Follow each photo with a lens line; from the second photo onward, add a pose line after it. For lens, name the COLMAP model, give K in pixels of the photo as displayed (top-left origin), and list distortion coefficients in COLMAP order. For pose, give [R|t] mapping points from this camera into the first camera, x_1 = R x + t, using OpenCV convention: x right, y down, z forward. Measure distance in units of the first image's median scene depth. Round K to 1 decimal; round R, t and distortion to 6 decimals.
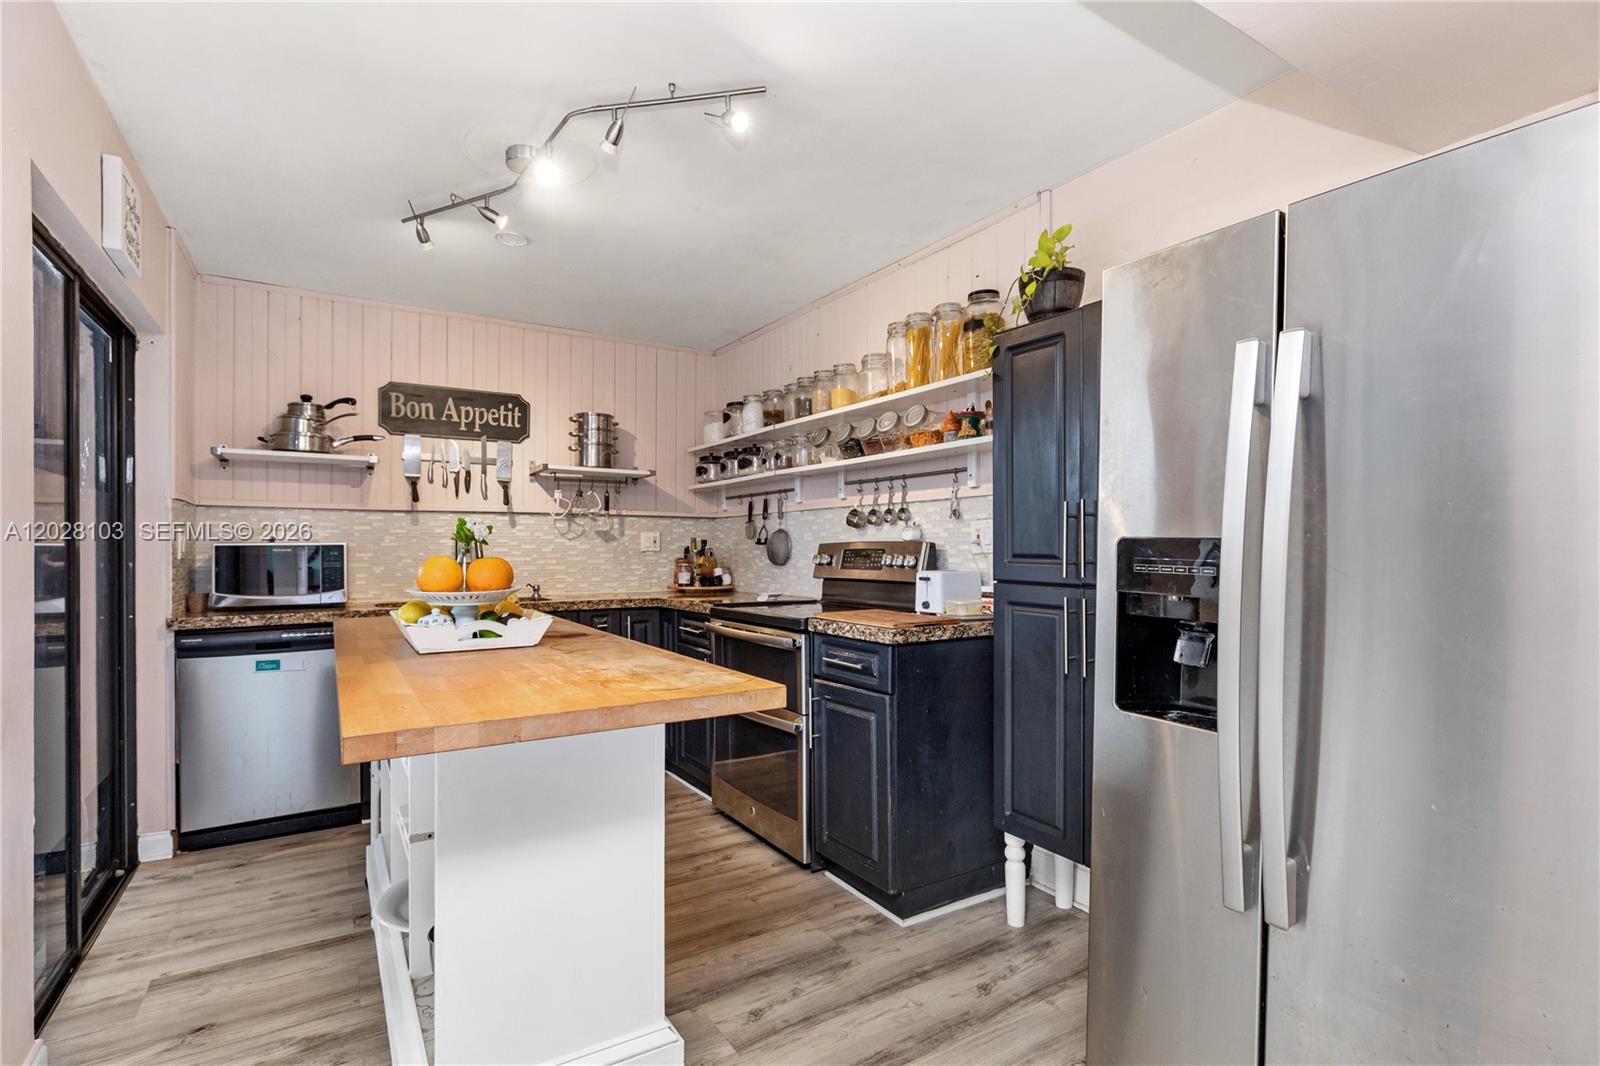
lens RADIAL K [[748.8, 0, 790.7], [0, 748.8, 543.5], [0, 0, 1]] dist [-0.000207, -0.004042]
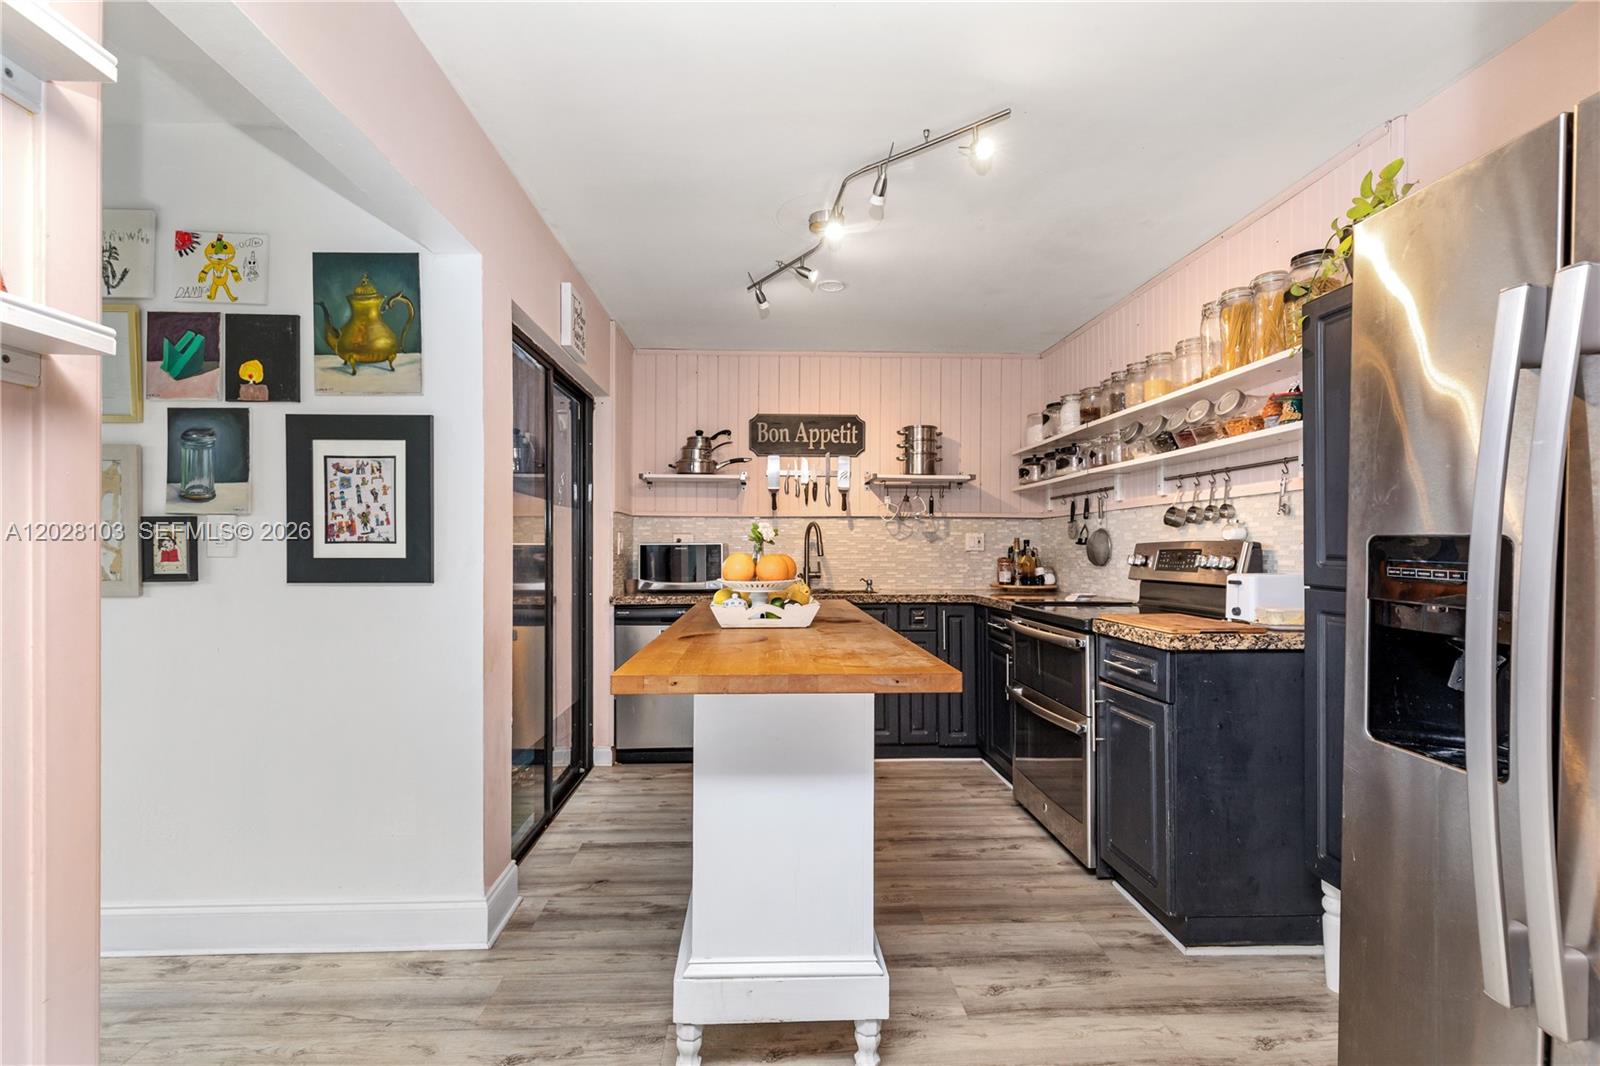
lens RADIAL K [[715.5, 0, 790.6], [0, 715.5, 538.8], [0, 0, 1]] dist [0.001470, -0.000410]
pose [[0.870998, -0.003664, -0.491273, 0.133949], [0.000299, 0.999976, -0.006927, 0.000596], [0.491287, 0.005887, 0.870978, -0.016422]]
